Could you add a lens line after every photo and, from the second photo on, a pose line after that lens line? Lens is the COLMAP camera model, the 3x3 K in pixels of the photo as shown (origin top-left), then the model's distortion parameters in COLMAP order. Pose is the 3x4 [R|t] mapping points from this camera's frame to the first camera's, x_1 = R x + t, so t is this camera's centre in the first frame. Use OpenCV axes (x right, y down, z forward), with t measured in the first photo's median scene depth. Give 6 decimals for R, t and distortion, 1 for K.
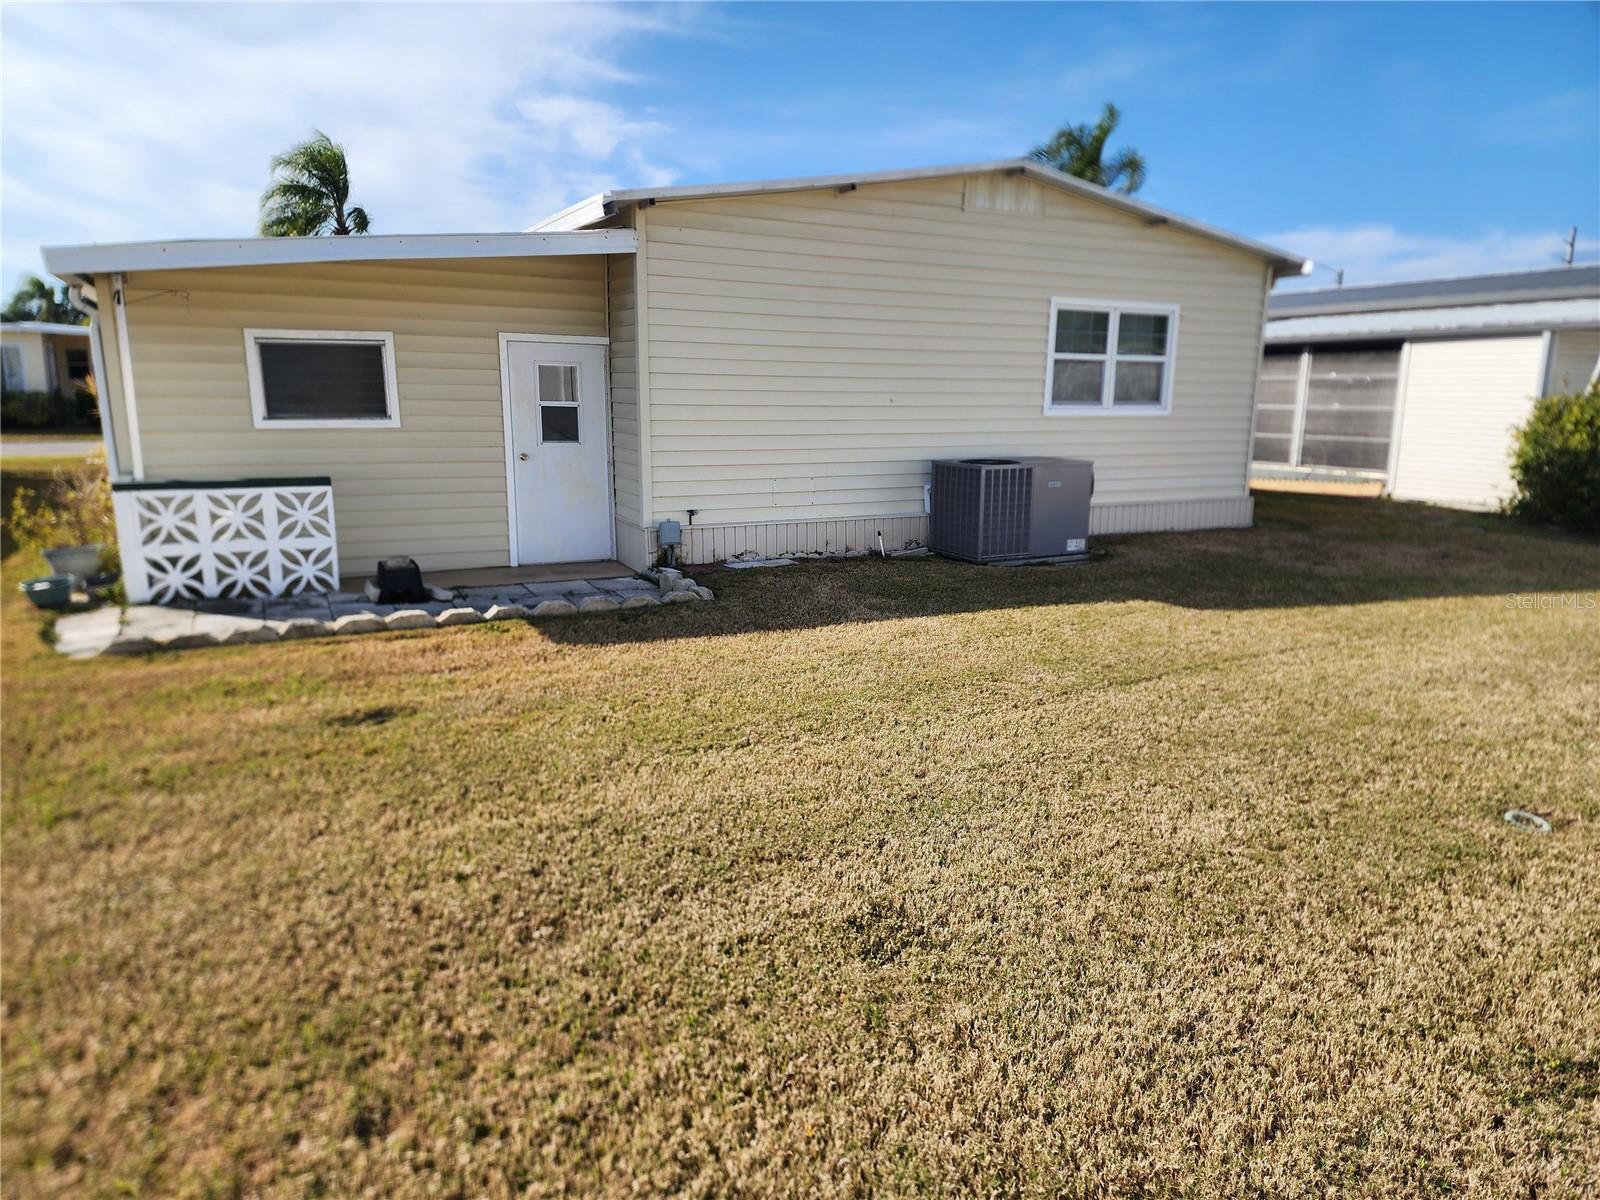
lens RADIAL K [[1071.4, 0, 837.7], [0, 1071.4, 593.2], [0, 0, 1]] dist [0.060267, -0.034778]
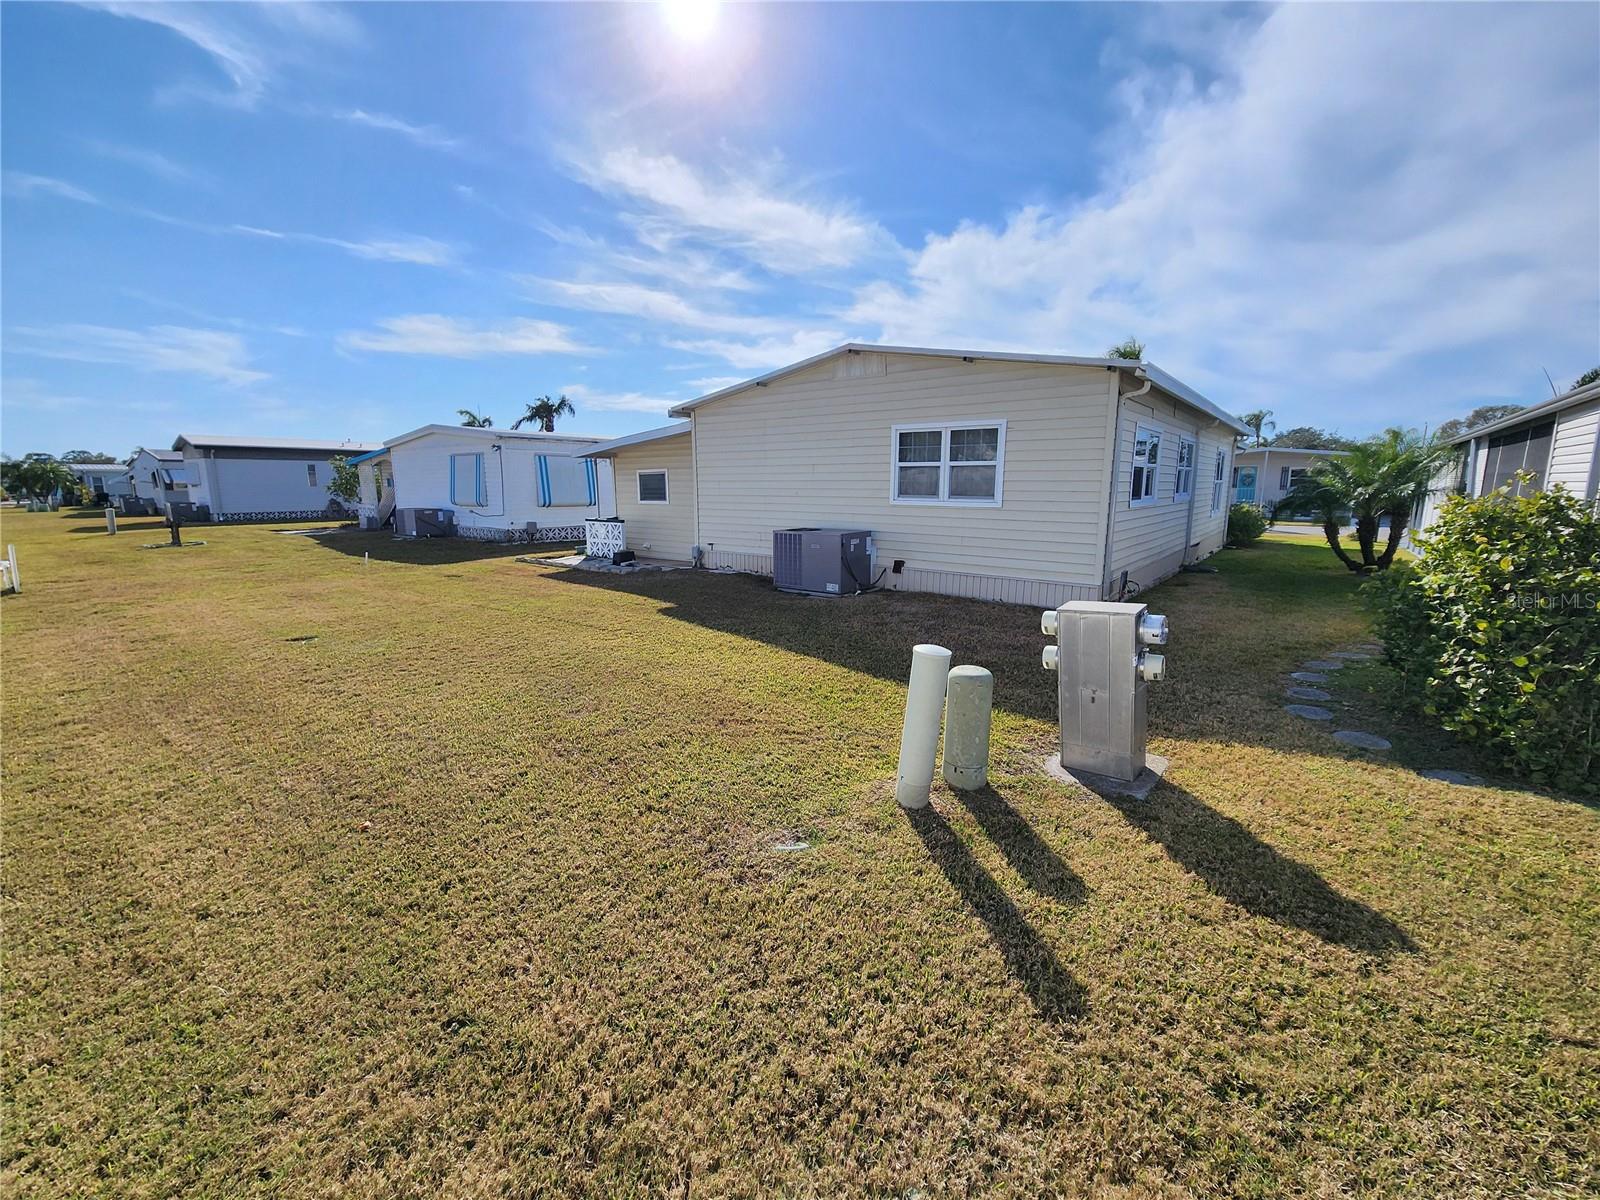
lens RADIAL K [[661.1, 0, 796.0], [0, 661.1, 599.6], [0, 0, 1]] dist [-0.000717, 0.001443]
pose [[0.399195, 0.149844, -0.904538, 1.399294], [-0.164770, 0.982218, 0.089996, -0.138949], [0.901939, 0.113115, 0.416786, 0.741157]]
